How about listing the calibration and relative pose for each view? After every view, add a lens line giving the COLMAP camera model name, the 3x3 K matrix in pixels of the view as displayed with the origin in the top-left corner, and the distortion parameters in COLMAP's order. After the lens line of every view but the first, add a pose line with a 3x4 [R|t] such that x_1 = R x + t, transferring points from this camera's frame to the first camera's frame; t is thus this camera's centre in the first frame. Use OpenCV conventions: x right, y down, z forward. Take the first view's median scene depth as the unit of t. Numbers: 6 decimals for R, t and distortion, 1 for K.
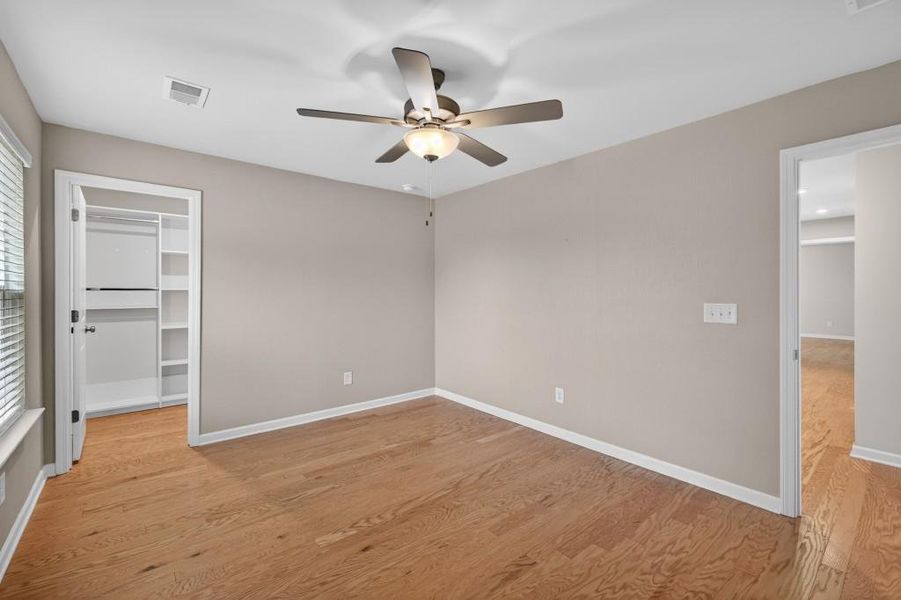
lens RADIAL K [[377.6, 0, 445.0], [0, 377.6, 296.5], [0, 0, 1]] dist [0.006966, -0.001505]
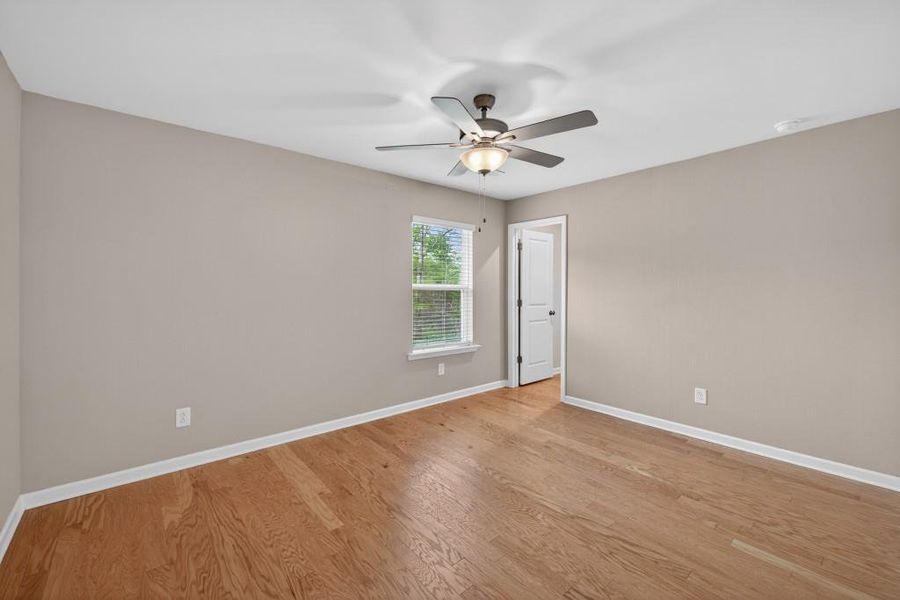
lens RADIAL K [[377.2, 0, 446.3], [0, 377.2, 293.6], [0, 0, 1]] dist [0.006966, -0.001505]
pose [[0.013500, 0.009743, -0.999861, 0.702151], [-0.015595, 0.999833, 0.009532, -0.004776], [0.999787, 0.015464, 0.013650, 0.555146]]
